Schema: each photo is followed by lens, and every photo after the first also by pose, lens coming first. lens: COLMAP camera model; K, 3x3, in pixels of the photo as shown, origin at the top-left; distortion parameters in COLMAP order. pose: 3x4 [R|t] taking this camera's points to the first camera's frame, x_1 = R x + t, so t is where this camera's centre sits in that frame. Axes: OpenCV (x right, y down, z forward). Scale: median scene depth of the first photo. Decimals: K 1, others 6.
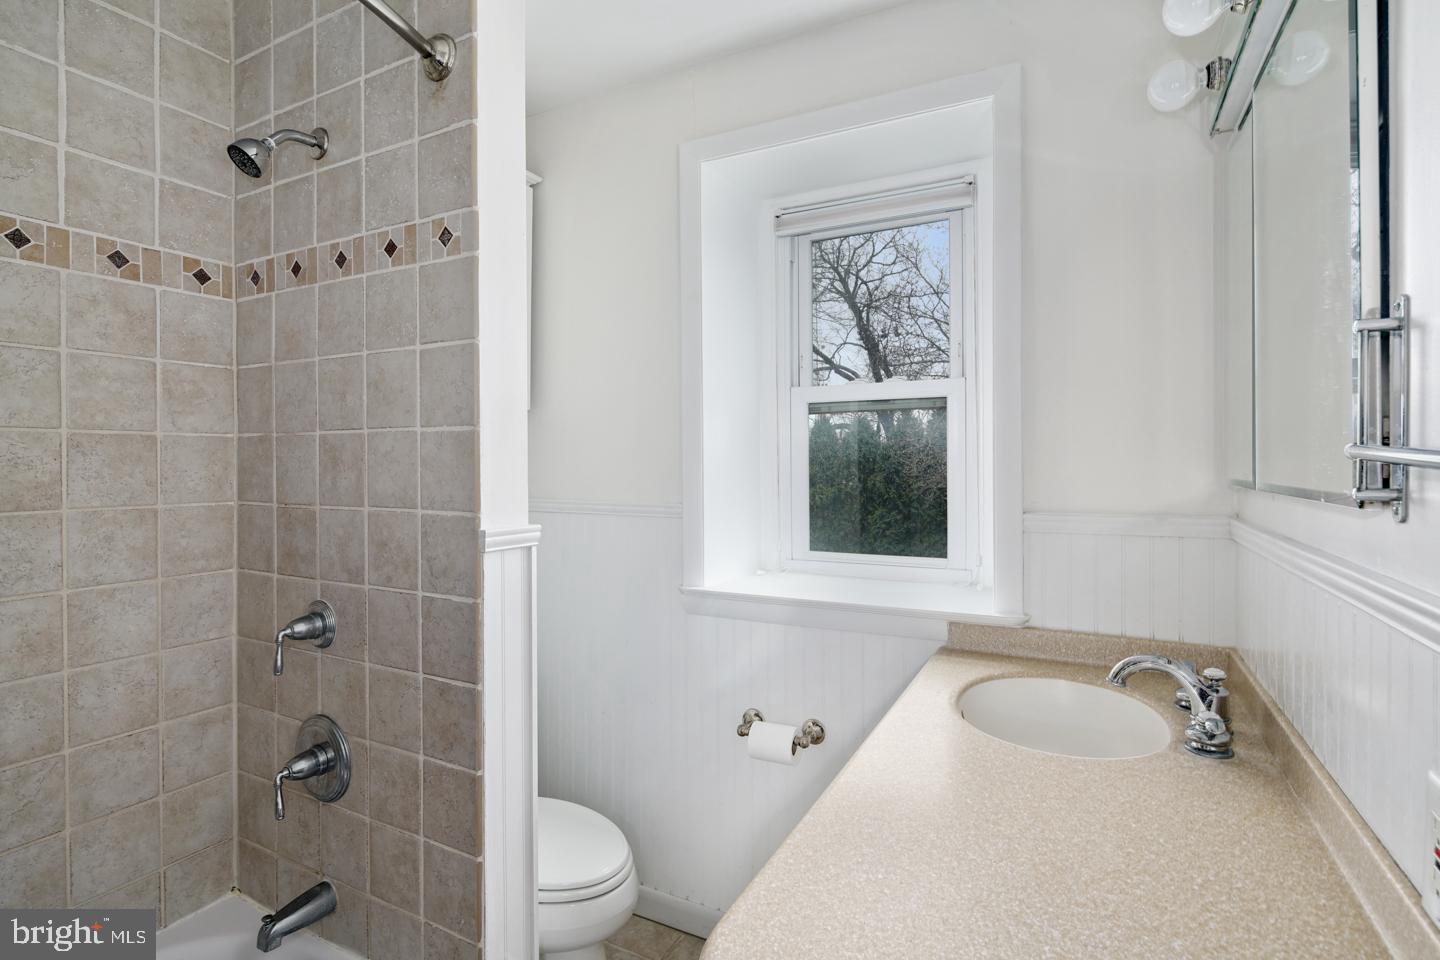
lens RADIAL K [[704.2, 0, 721.1], [0, 704.2, 461.0], [0, 0, 1]] dist [-0.000618, 0.000060]
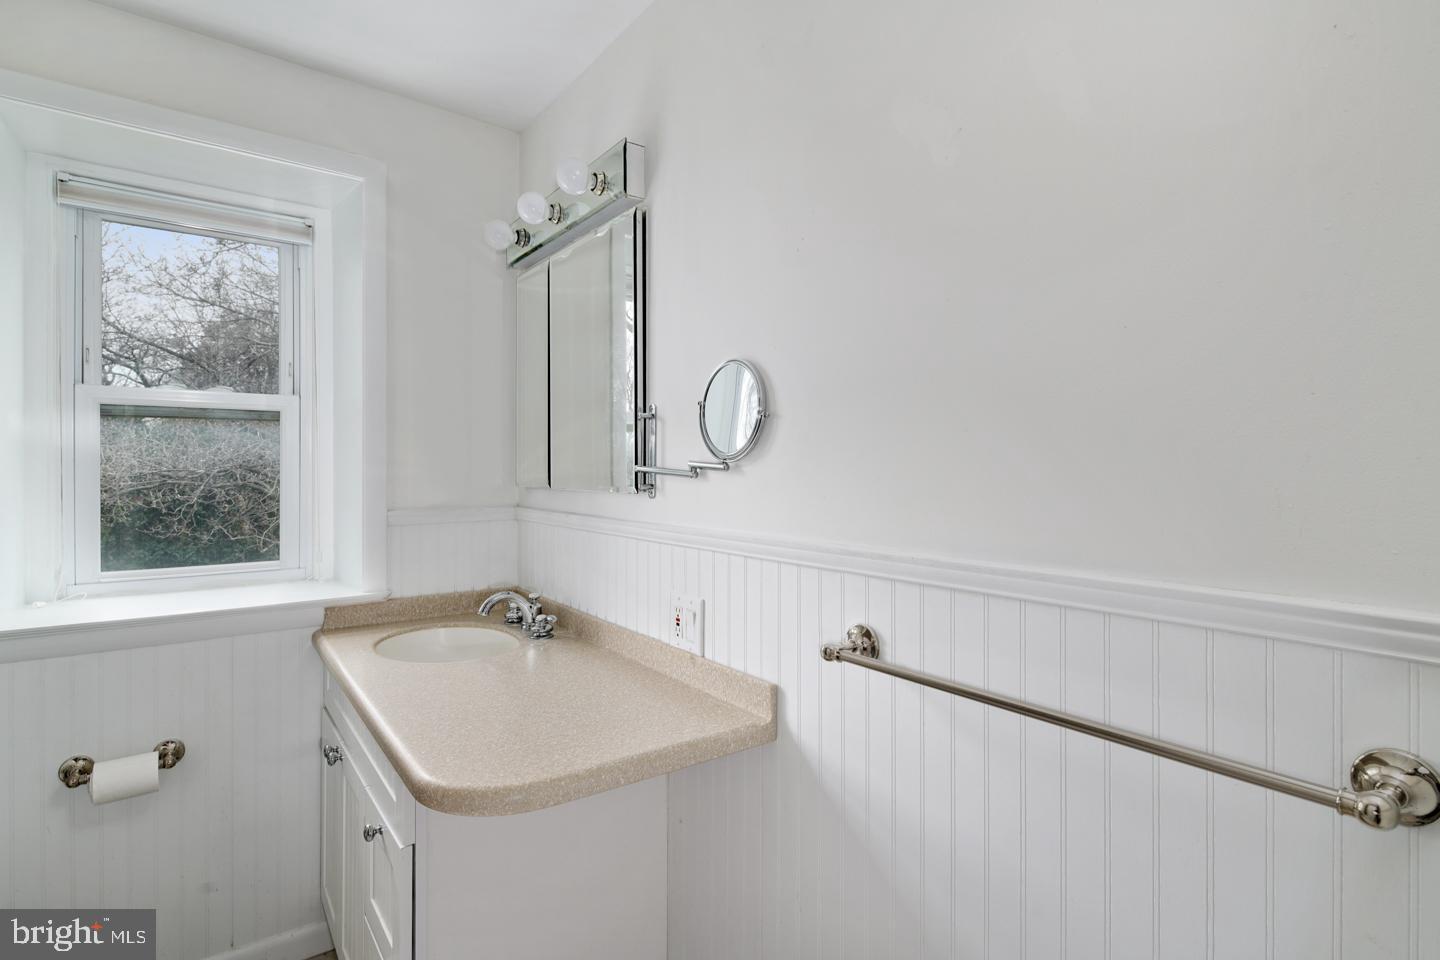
lens RADIAL K [[711.7, 0, 737.3], [0, 711.7, 472.5], [0, 0, 1]] dist [0.001442, 0.000129]
pose [[0.422070, -0.000025, 0.906563, -0.502017], [-0.002460, 0.999996, 0.001173, -0.000741], [-0.906560, -0.002725, 0.422068, -0.137578]]
